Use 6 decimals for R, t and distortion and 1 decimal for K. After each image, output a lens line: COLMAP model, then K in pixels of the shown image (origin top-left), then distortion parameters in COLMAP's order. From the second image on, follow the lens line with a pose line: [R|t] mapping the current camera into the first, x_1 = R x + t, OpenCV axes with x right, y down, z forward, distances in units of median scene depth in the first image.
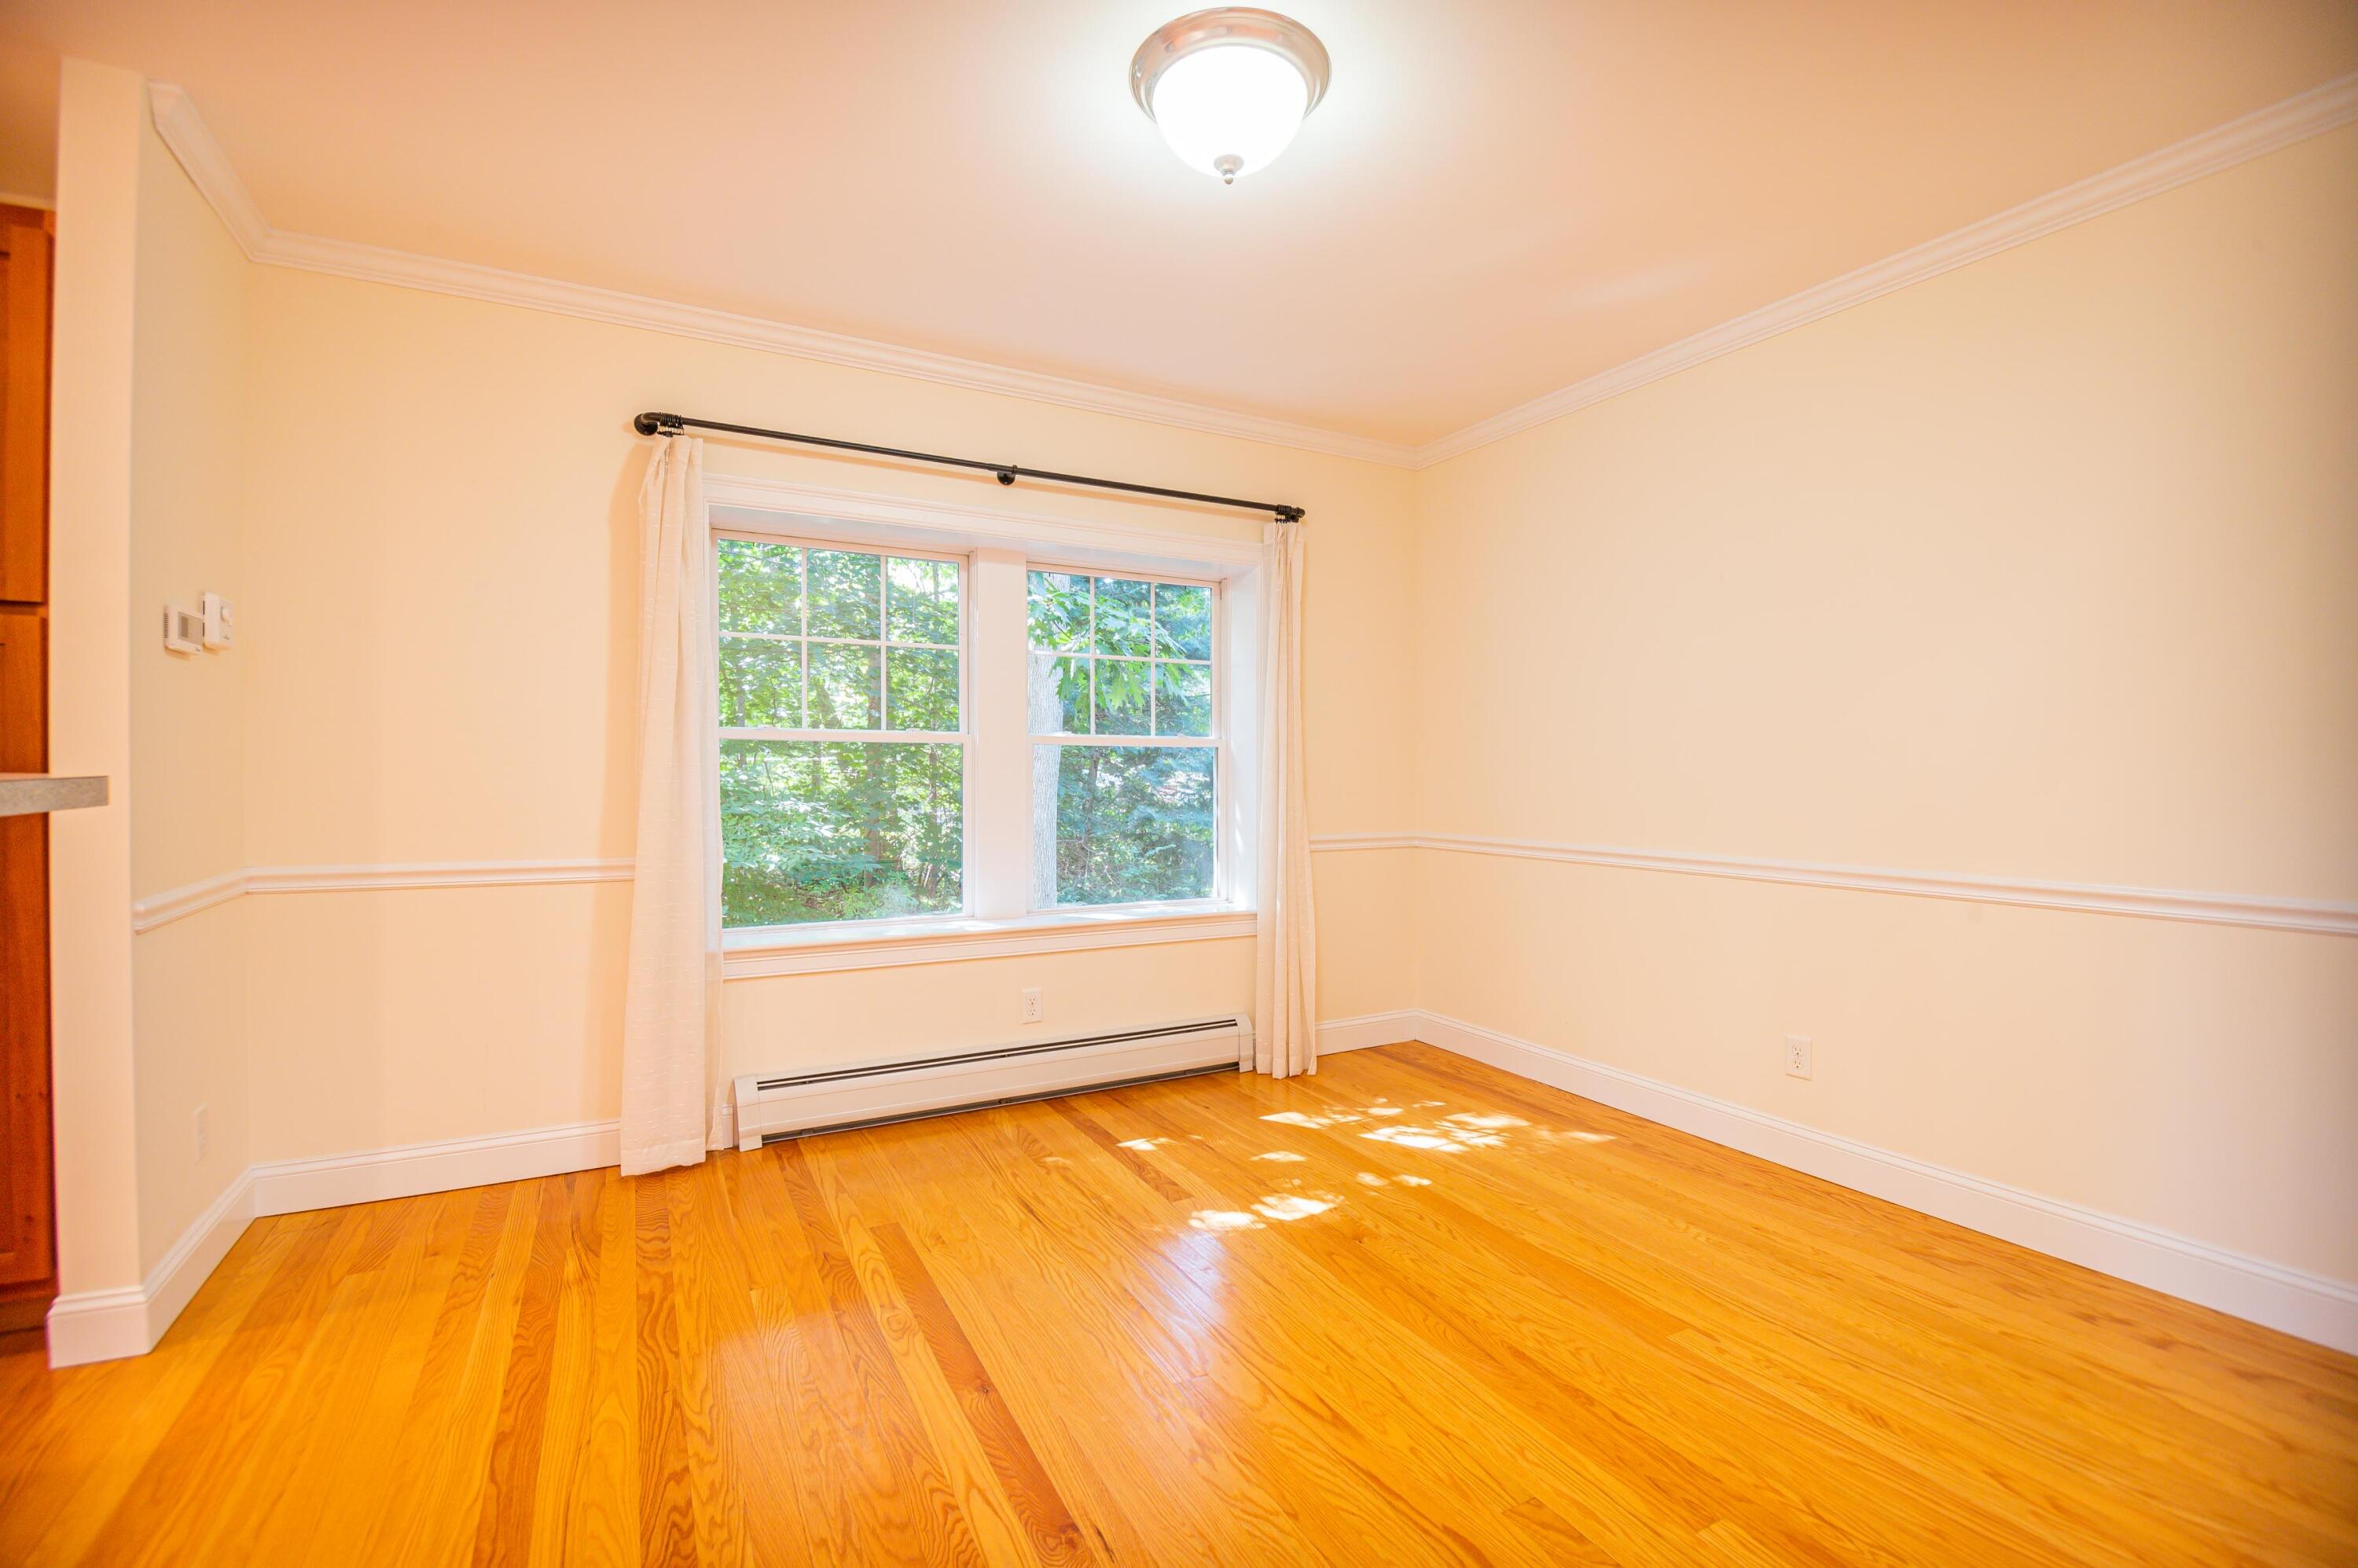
lens RADIAL K [[1027.3, 0, 1179.0], [0, 1027.3, 784.0], [0, 0, 1]] dist [0.000663, 0.000072]
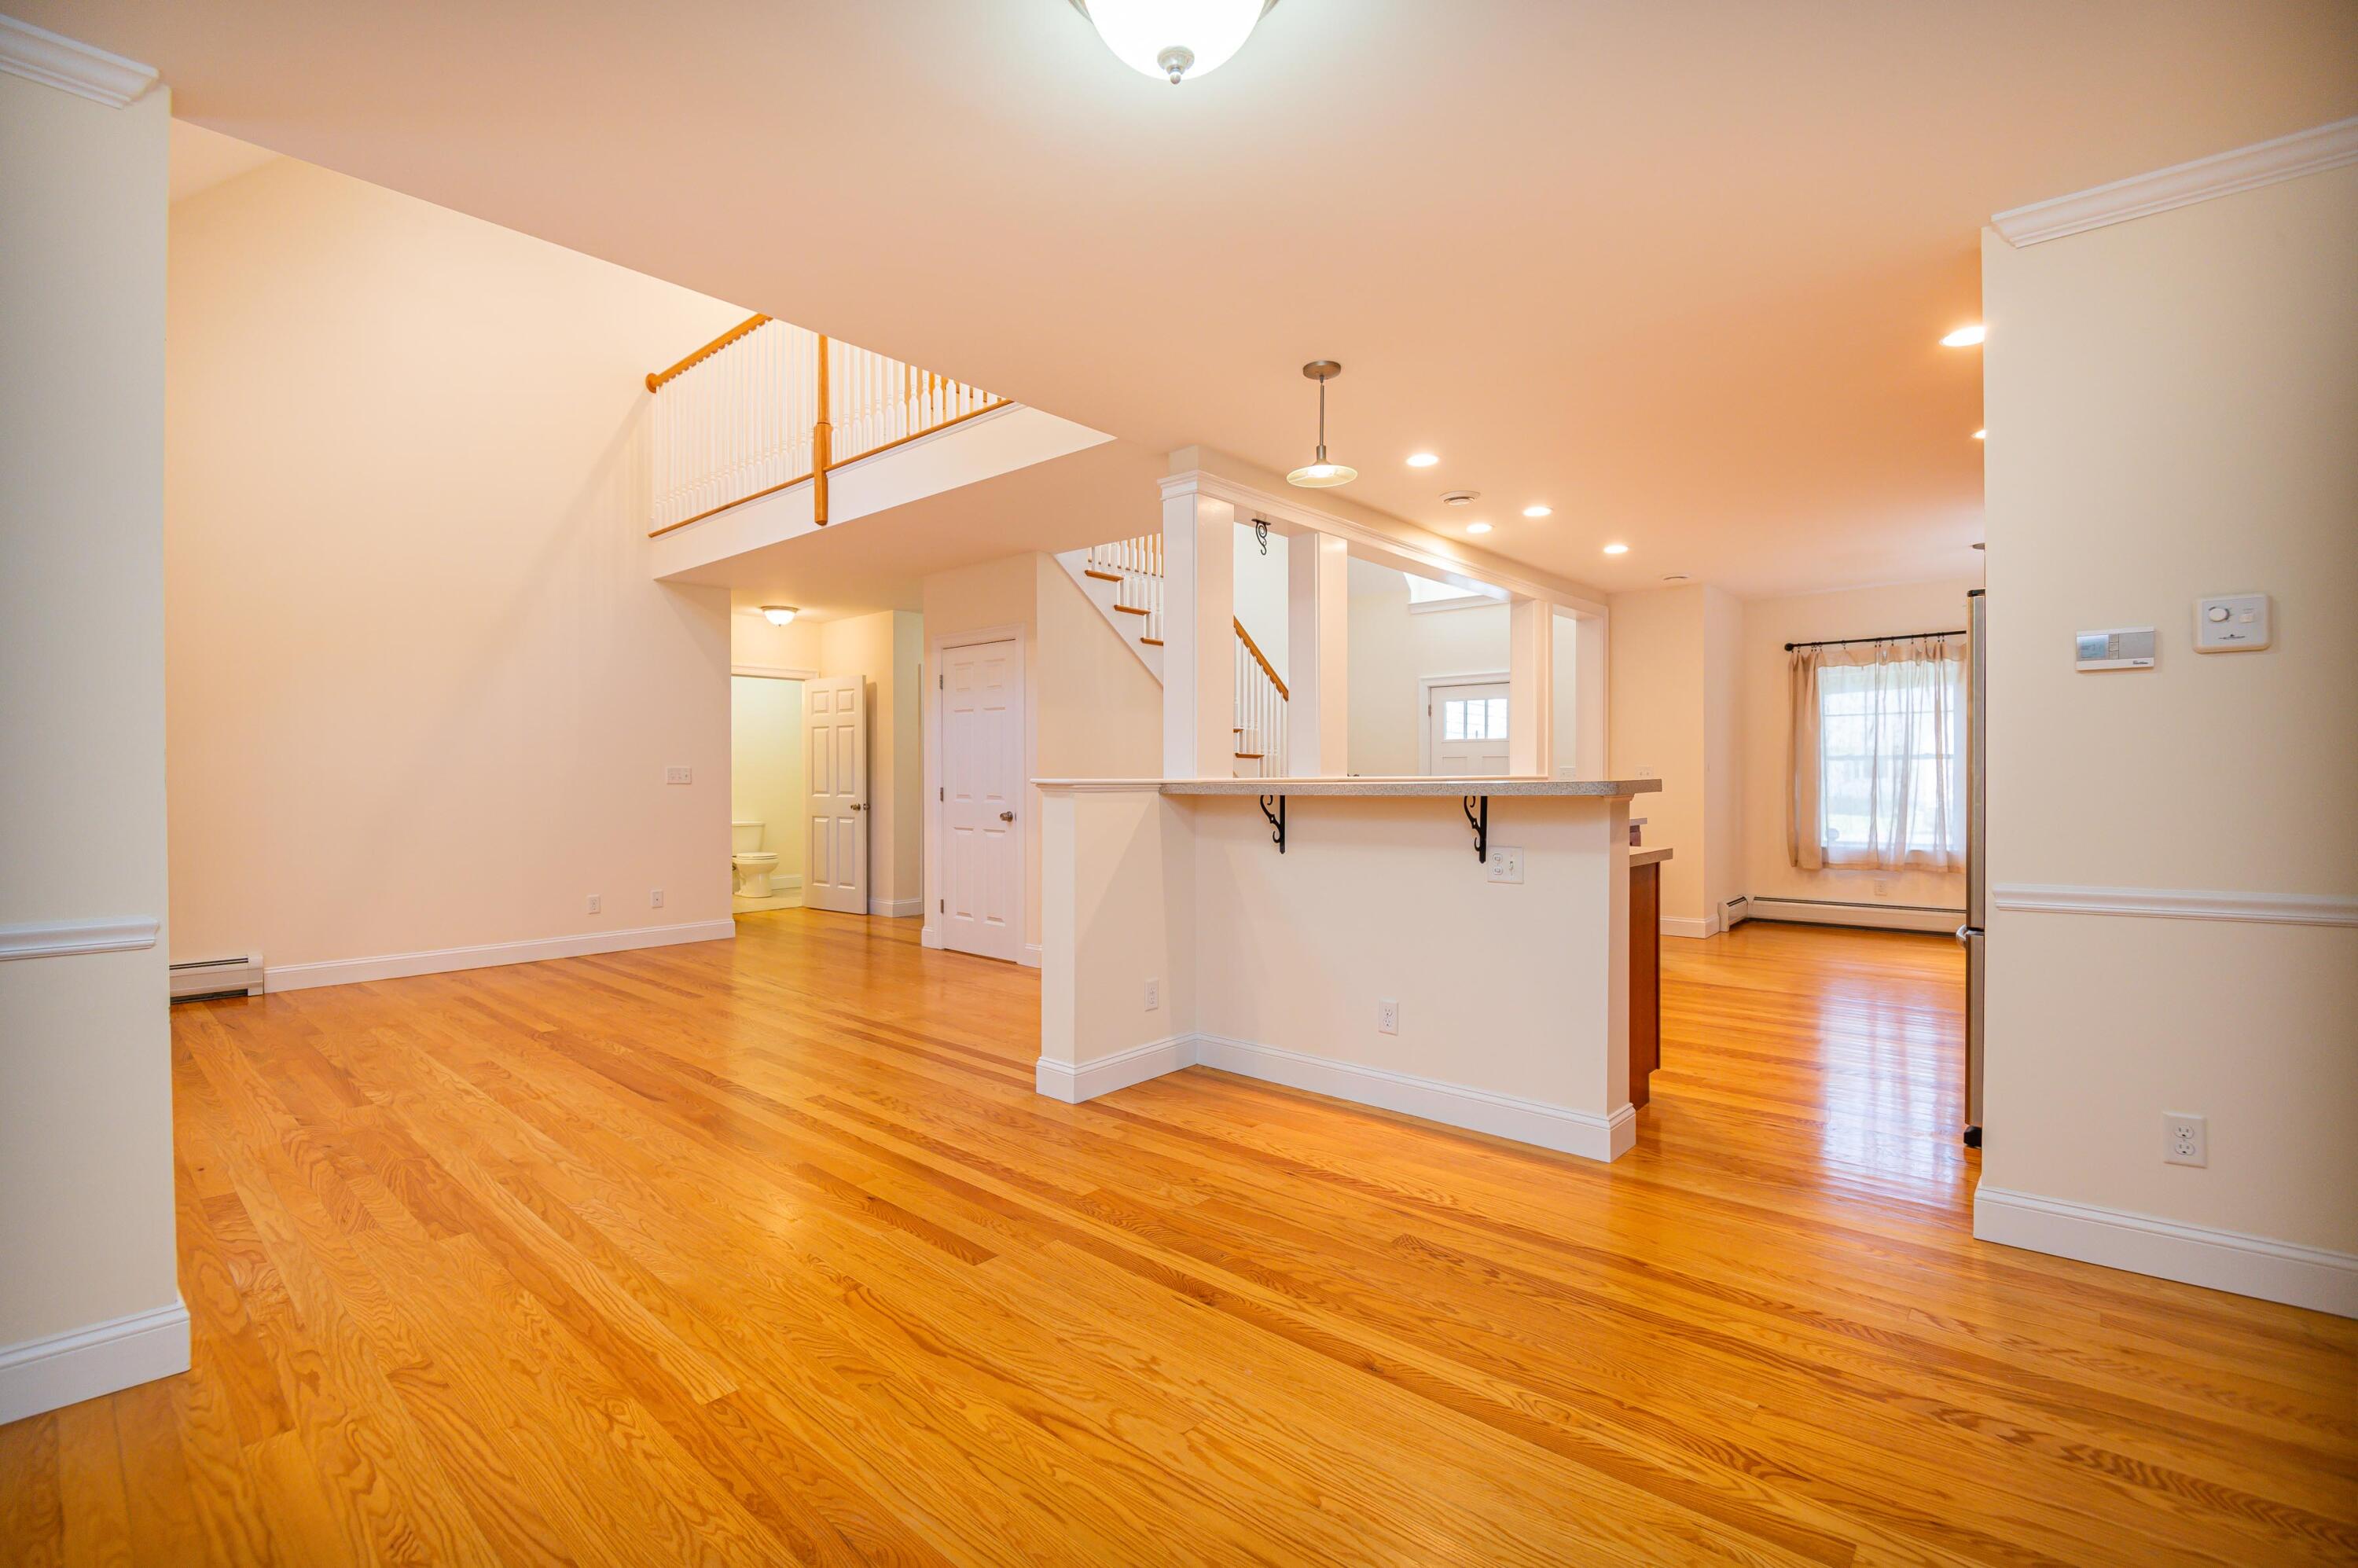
lens RADIAL K [[1037.4, 0, 1179.0], [0, 1037.4, 784.0], [0, 0, 1]] dist [-0.000577, -0.000050]
pose [[-0.937033, 0.002397, -0.349234, 0.371446], [-0.002133, 0.999919, 0.012585, -0.012773], [0.349236, 0.012537, -0.936951, 1.970282]]
